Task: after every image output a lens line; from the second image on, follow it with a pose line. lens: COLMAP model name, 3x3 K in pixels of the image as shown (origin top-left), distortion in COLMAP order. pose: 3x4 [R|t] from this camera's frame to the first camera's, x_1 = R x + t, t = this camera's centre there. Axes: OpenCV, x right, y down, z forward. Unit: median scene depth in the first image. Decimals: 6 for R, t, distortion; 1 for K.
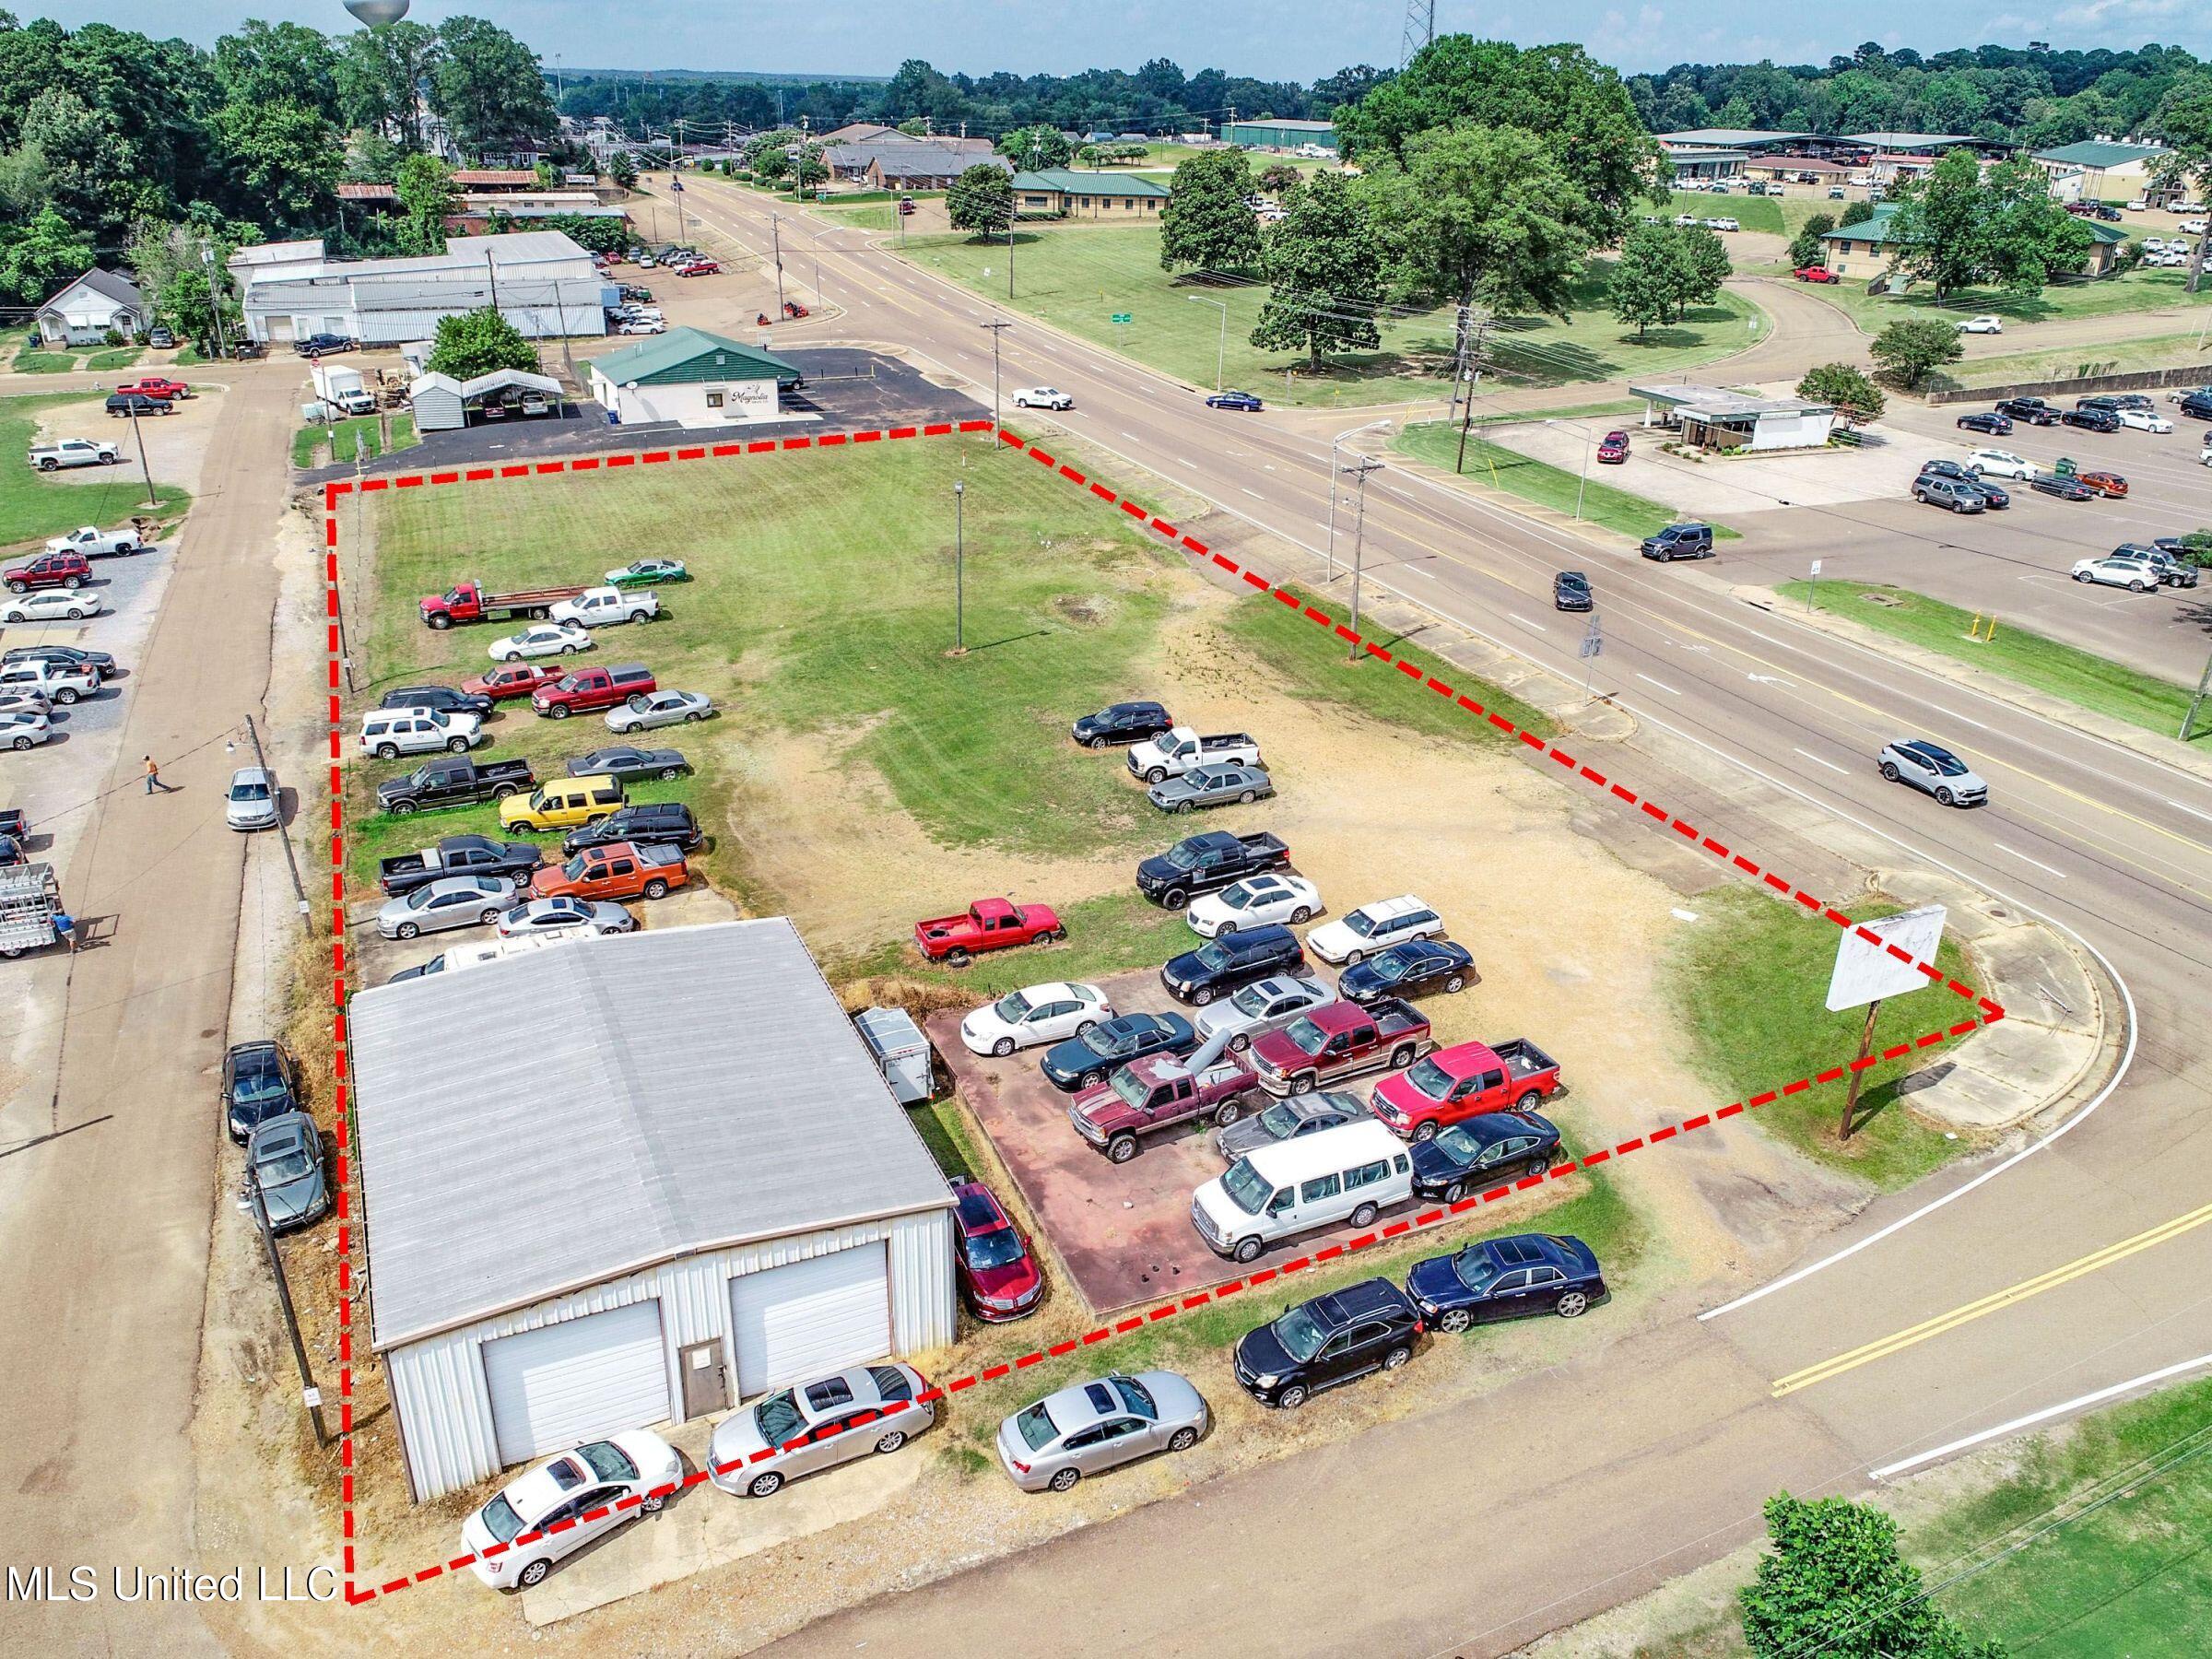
lens RADIAL K [[1662.9, 0, 1123.1], [0, 1662.9, 826.0], [0, 0, 1]] dist [-0.005154, -0.001179]
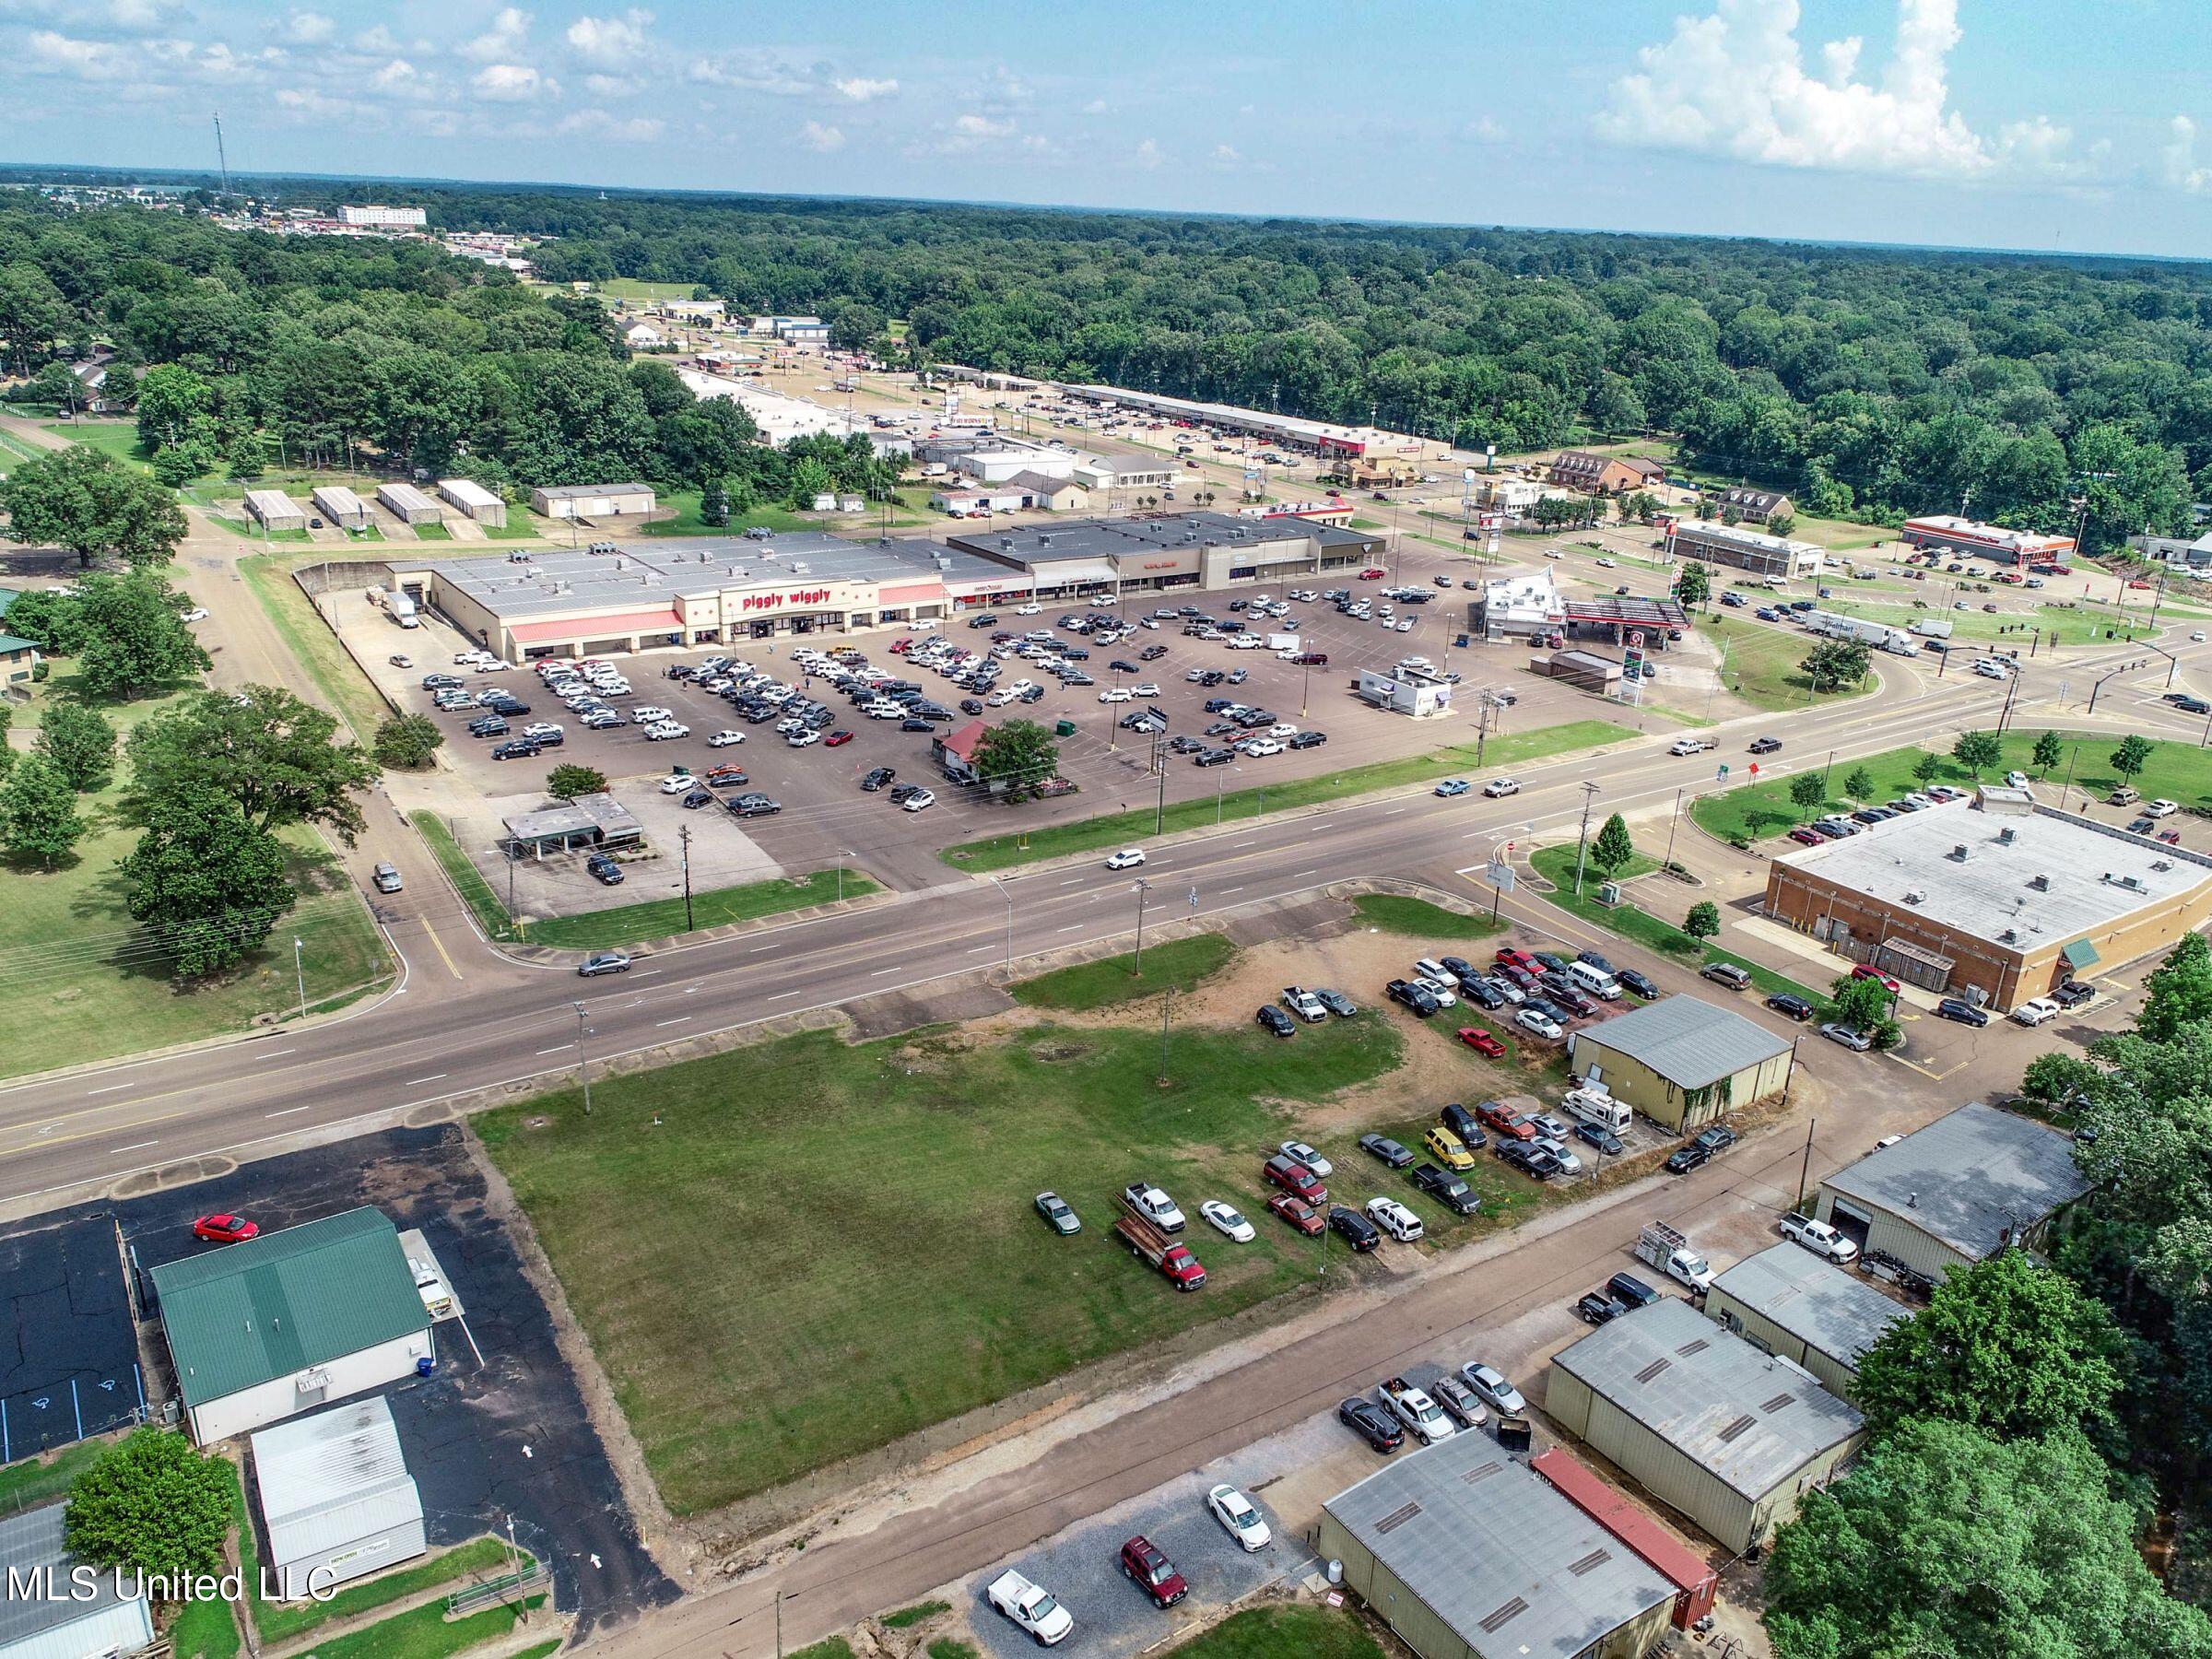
lens RADIAL K [[1647.5, 0, 1123.7], [0, 1647.5, 859.9], [0, 0, 1]] dist [-0.007535, 0.000128]
pose [[-0.176649, -0.398176, 0.900139, -1.681047], [0.358698, 0.825588, 0.435591, -1.152360], [-0.916587, 0.399824, -0.003014, 1.058529]]
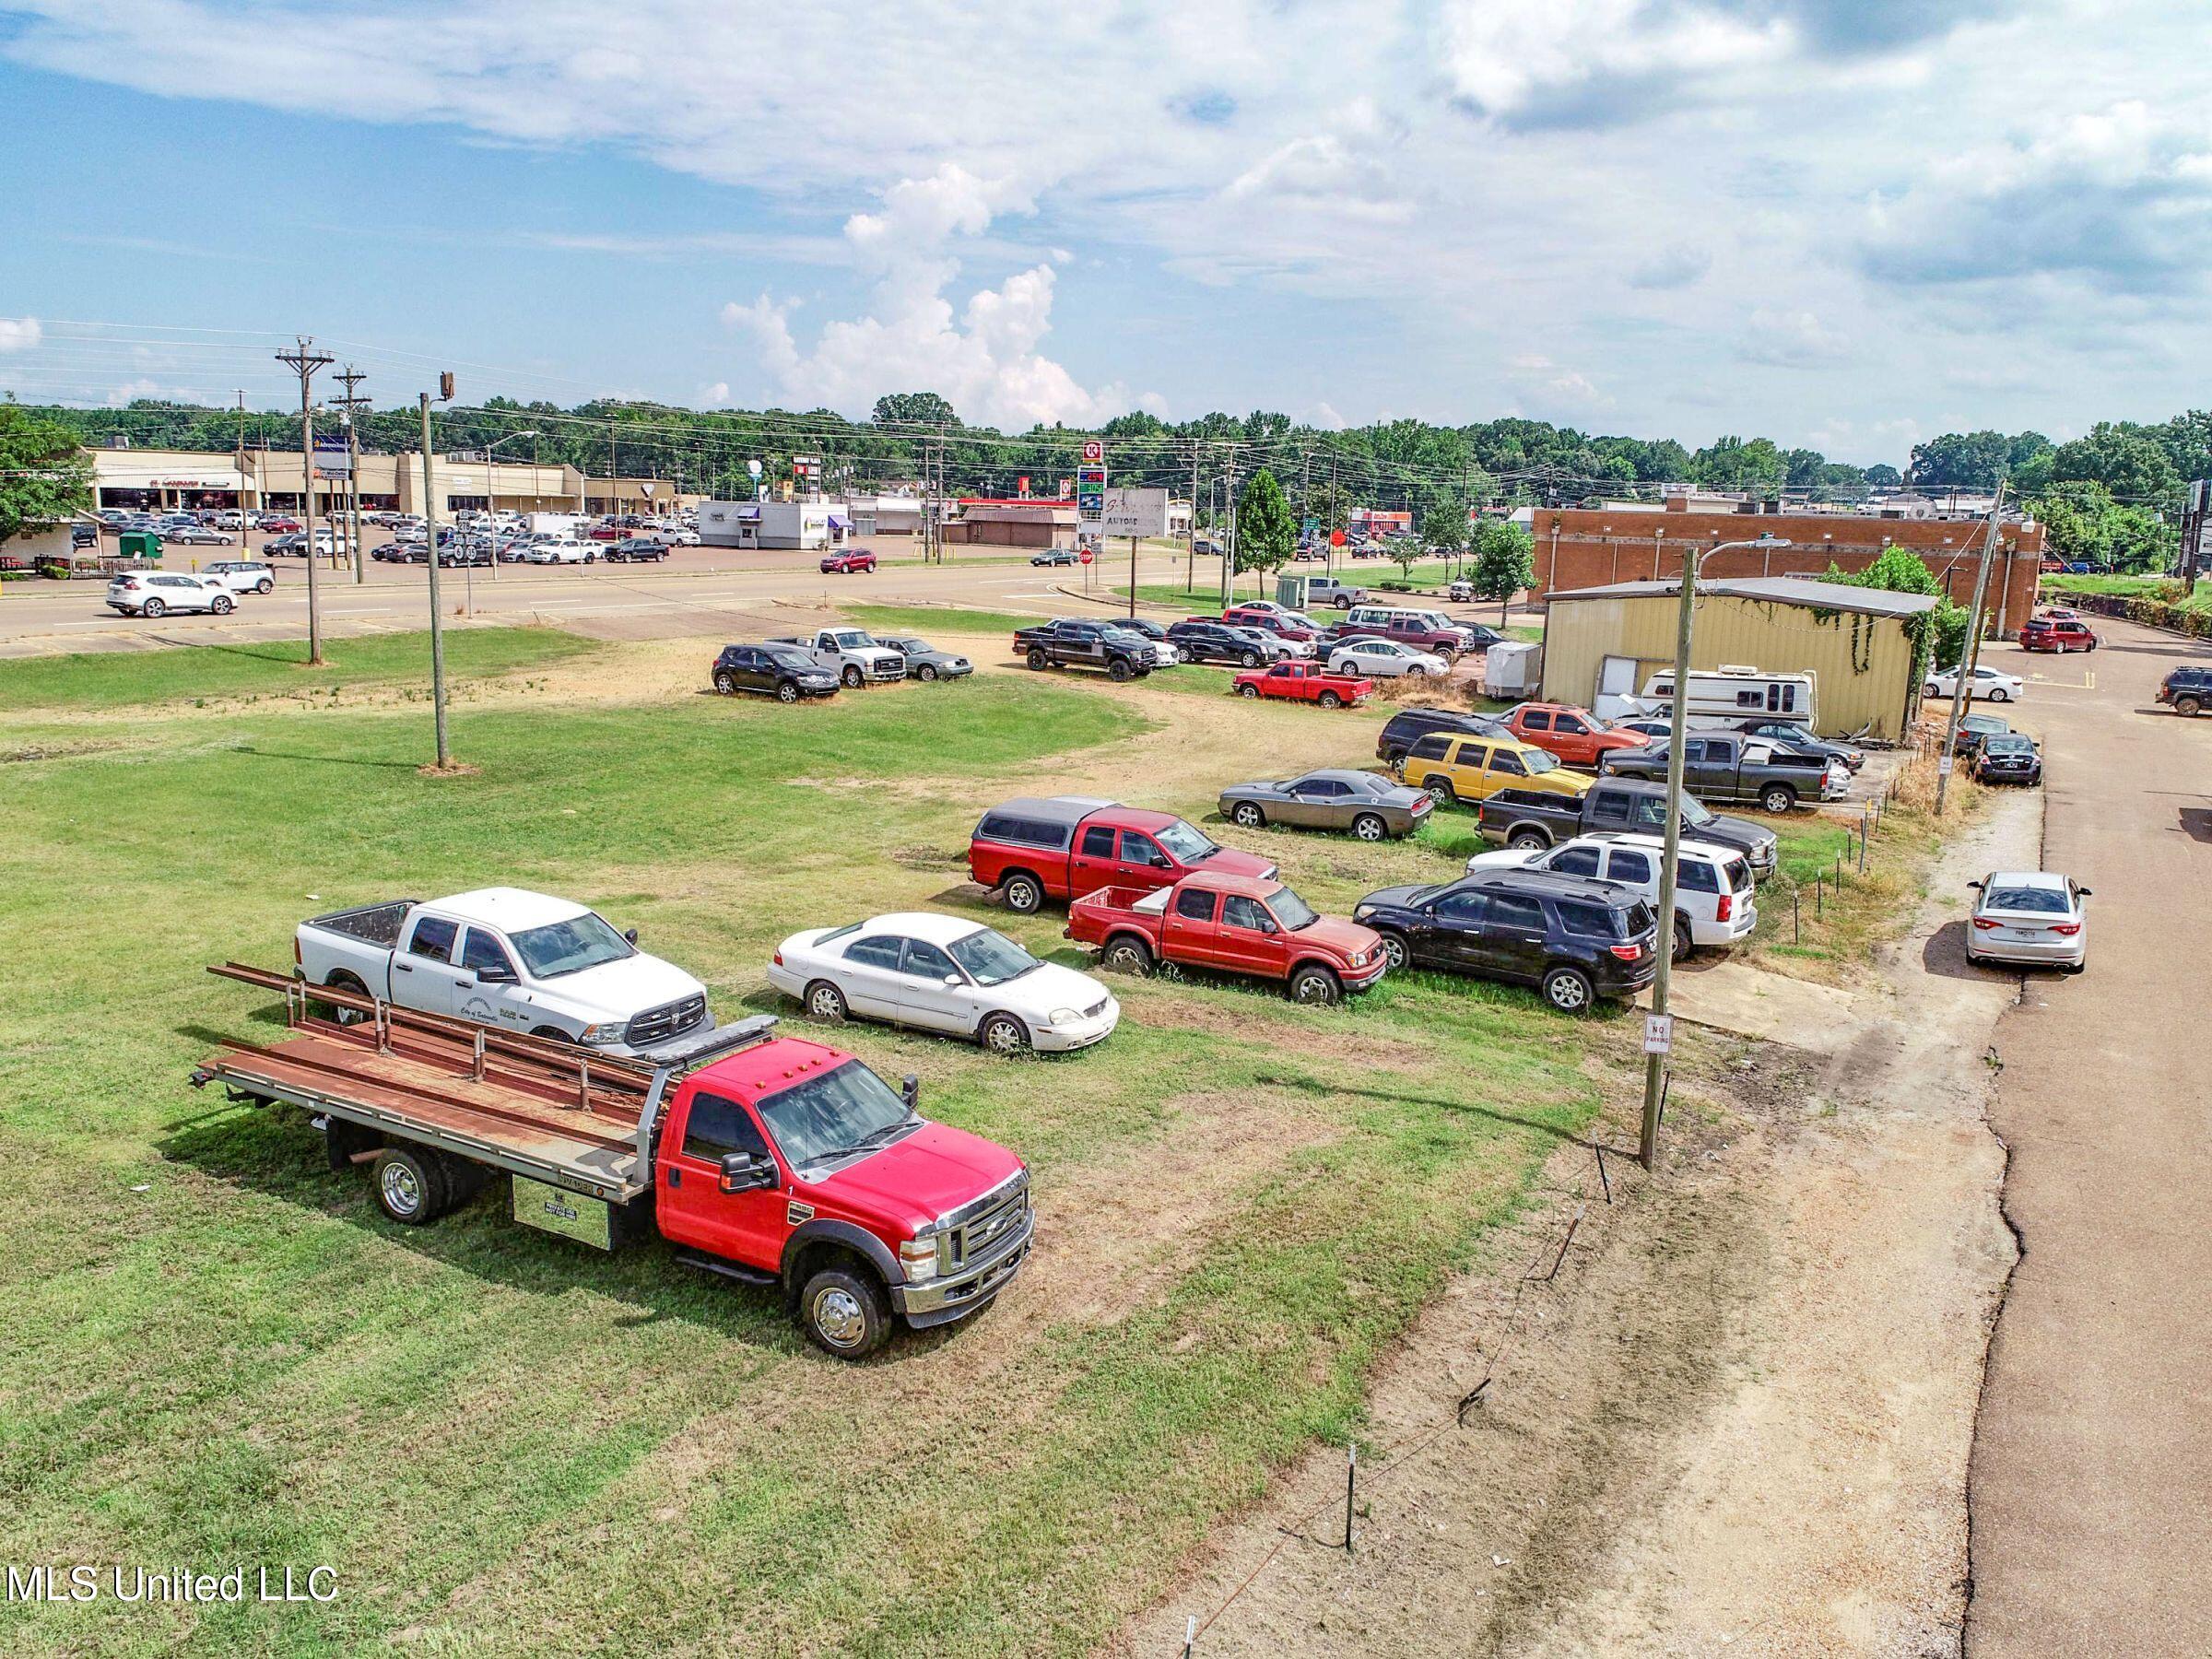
lens RADIAL K [[1658.1, 0, 1123.2], [0, 1658.1, 829.5], [0, 0, 1]] dist [-0.005450, 0.001062]
pose [[-0.601662, -0.195854, 0.774367, -0.624719], [0.285619, 0.852620, 0.437563, -0.261085], [-0.745939, 0.484439, -0.457049, 1.198091]]
